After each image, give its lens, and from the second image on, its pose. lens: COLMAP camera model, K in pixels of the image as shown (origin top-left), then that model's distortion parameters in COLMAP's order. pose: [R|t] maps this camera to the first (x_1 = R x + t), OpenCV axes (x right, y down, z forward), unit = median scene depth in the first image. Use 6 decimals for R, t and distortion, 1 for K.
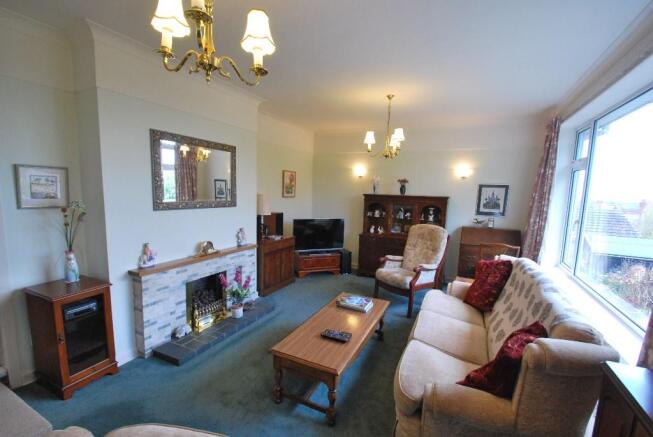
lens RADIAL K [[292.6, 0, 325.8], [0, 292.6, 222.3], [0, 0, 1]] dist [0.002491, -0.000074]
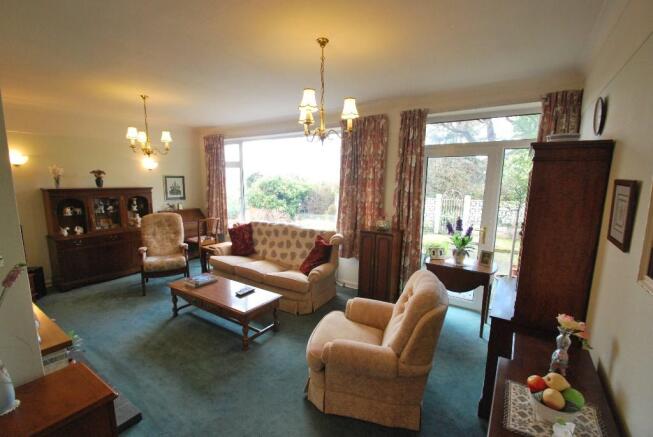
lens RADIAL K [[292.6, 0, 326.4], [0, 292.6, 221.3], [0, 0, 1]] dist [0.002491, -0.000074]
pose [[0.126750, -0.168444, 0.977528, -0.592014], [0.102616, 0.982415, 0.155981, -0.061803], [-0.986613, 0.080539, 0.141806, 0.177363]]
